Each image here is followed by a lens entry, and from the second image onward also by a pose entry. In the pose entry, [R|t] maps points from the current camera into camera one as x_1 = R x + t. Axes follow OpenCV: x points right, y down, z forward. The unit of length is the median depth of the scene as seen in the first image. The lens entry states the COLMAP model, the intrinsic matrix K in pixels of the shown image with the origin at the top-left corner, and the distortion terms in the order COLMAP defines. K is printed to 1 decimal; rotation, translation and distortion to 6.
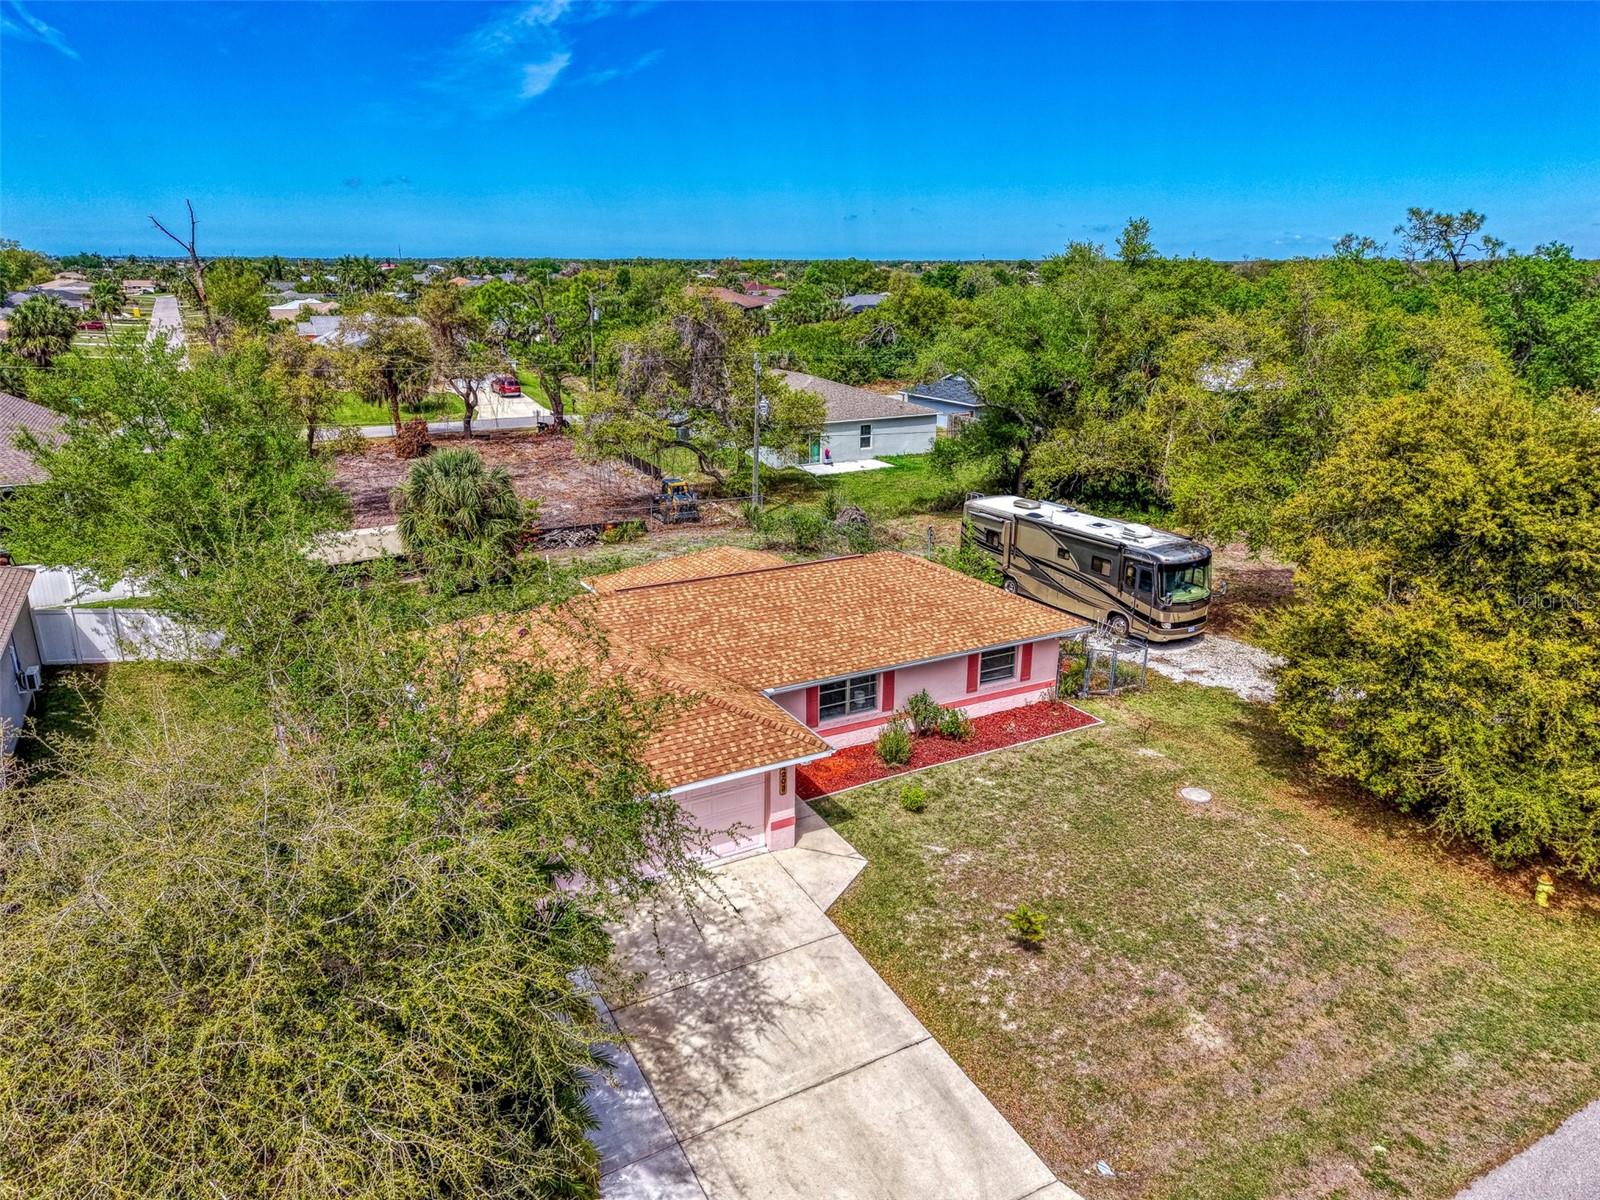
lens RADIAL K [[1084.6, 0, 800.0], [0, 1084.6, 600.0], [0, 0, 1]] dist [0.021664, -0.017572]
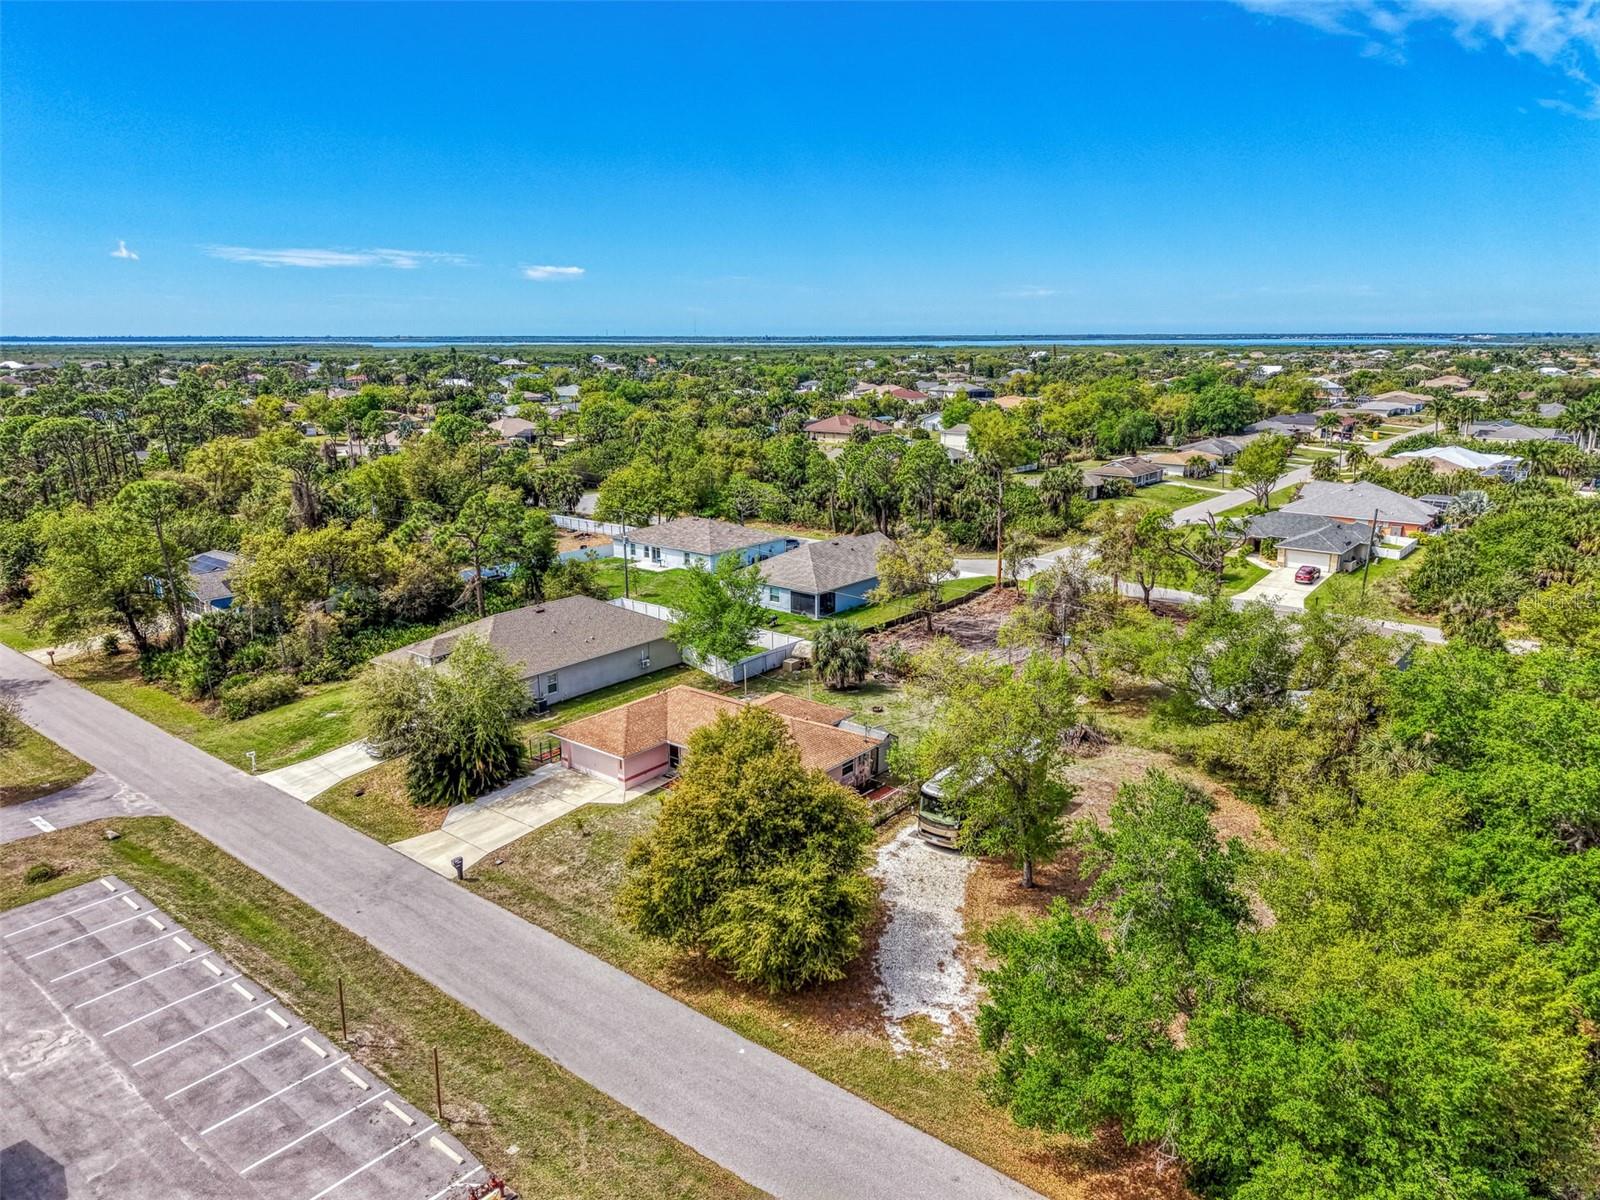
lens RADIAL K [[1083.0, 0, 797.4], [0, 1083.0, 581.5], [0, 0, 1]] dist [0.047460, -0.045454]
pose [[0.370169, 0.200155, -0.907146, 2.081604], [-0.271533, 0.957179, 0.100393, -0.552956], [0.888395, 0.209157, 0.408666, 0.123793]]
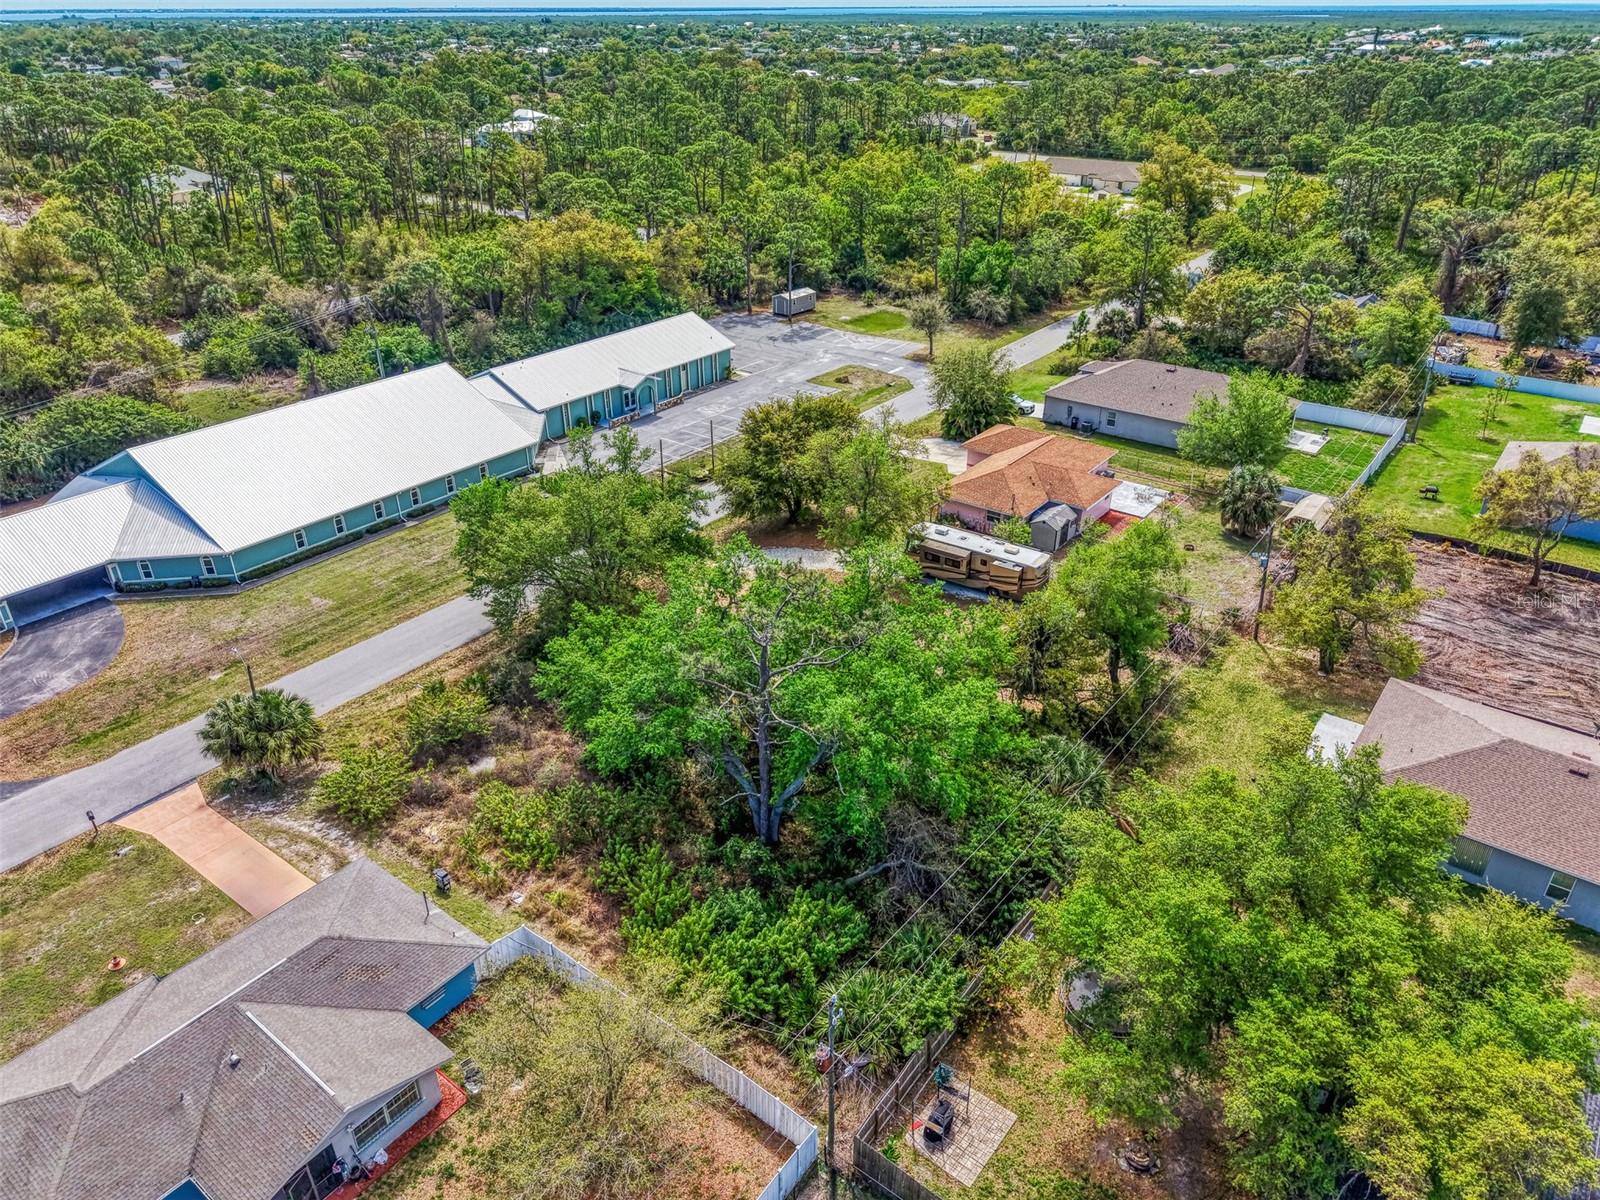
lens RADIAL K [[1084.6, 0, 800.0], [0, 1084.6, 600.0], [0, 0, 1]] dist [0.021664, -0.017572]
pose [[-0.919005, 0.188359, -0.346338, 1.701134], [-0.116907, 0.708771, 0.695684, -1.797868], [0.376513, 0.679827, -0.629344, 2.994622]]
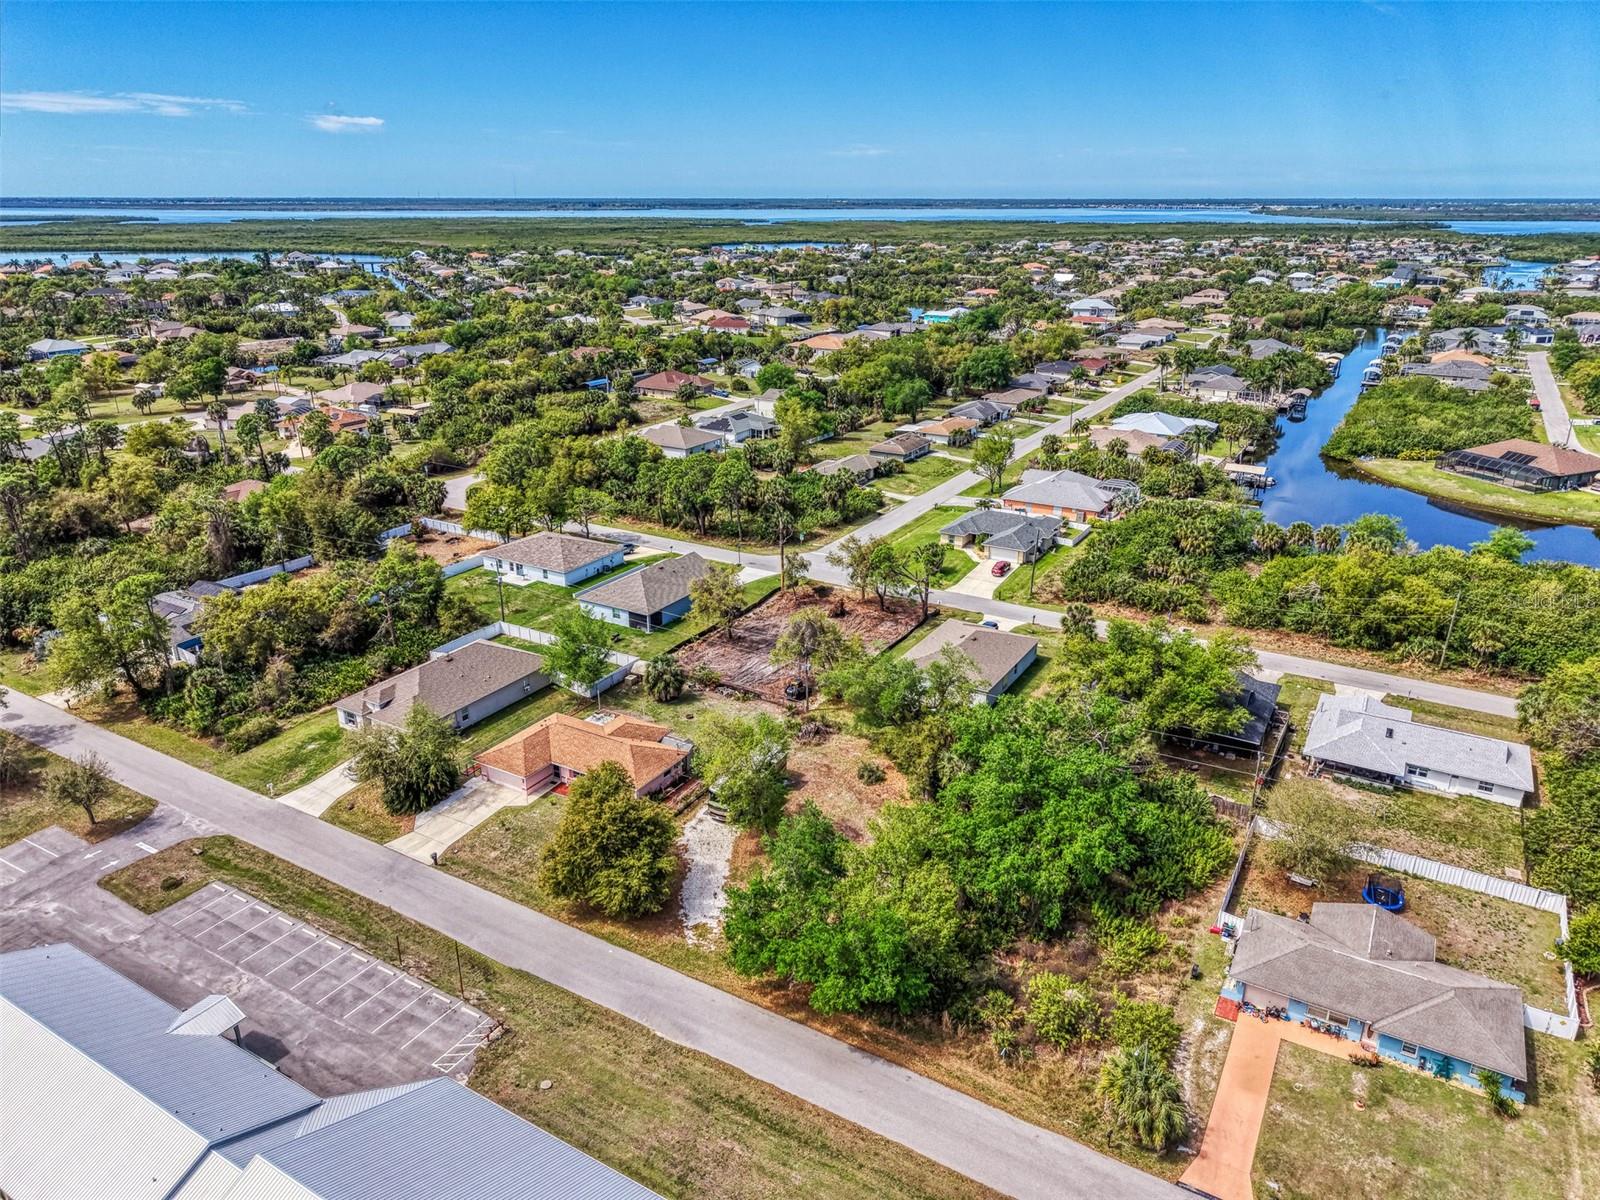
lens RADIAL K [[1079.2, 0, 798.6], [0, 1079.2, 579.7], [0, 0, 1]] dist [0.020684, -0.003618]
pose [[0.504538, 0.284785, -0.815070, 3.166064], [-0.254139, 0.951198, 0.175033, -1.351127], [0.825139, 0.118830, 0.552290, -0.505132]]
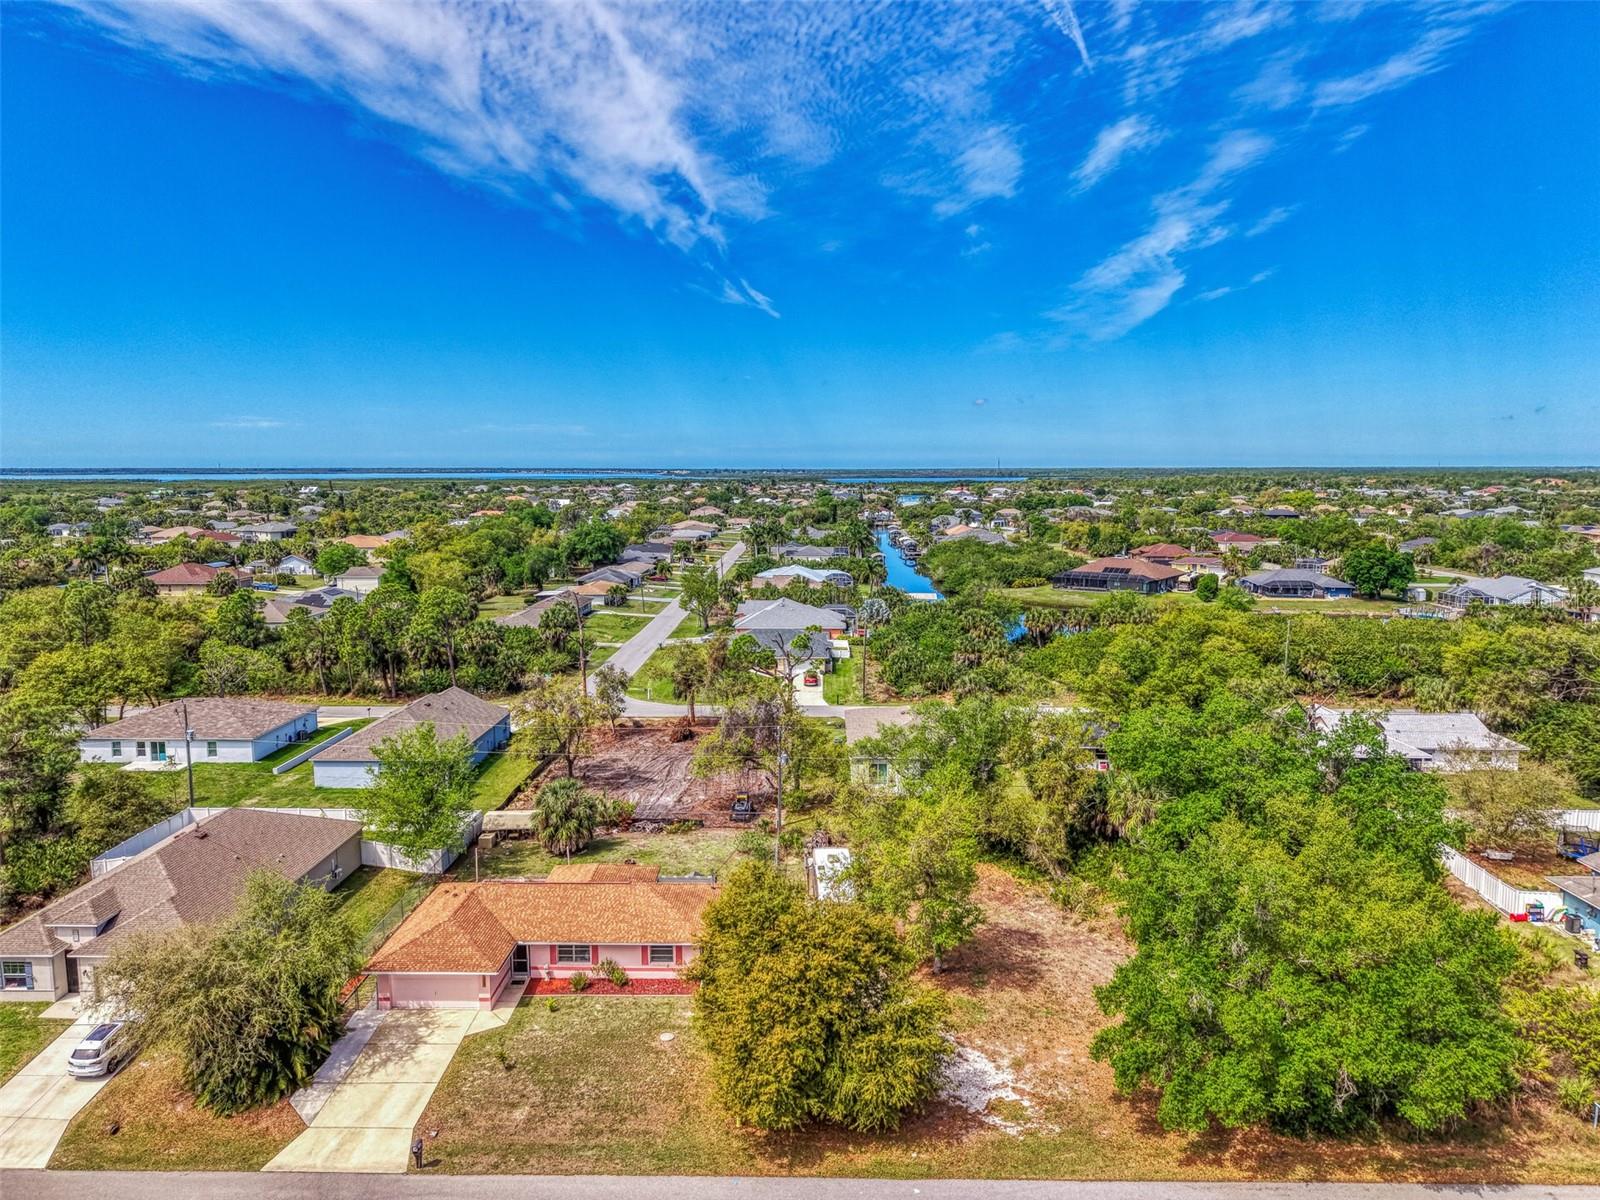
lens RADIAL K [[1084.6, 0, 800.0], [0, 1084.6, 600.0], [0, 0, 1]] dist [0.021664, -0.017572]
pose [[0.865341, 0.055843, -0.498063, 1.410644], [-0.144002, 0.979573, -0.140360, -0.343801], [0.480051, 0.193181, 0.855706, -0.735402]]
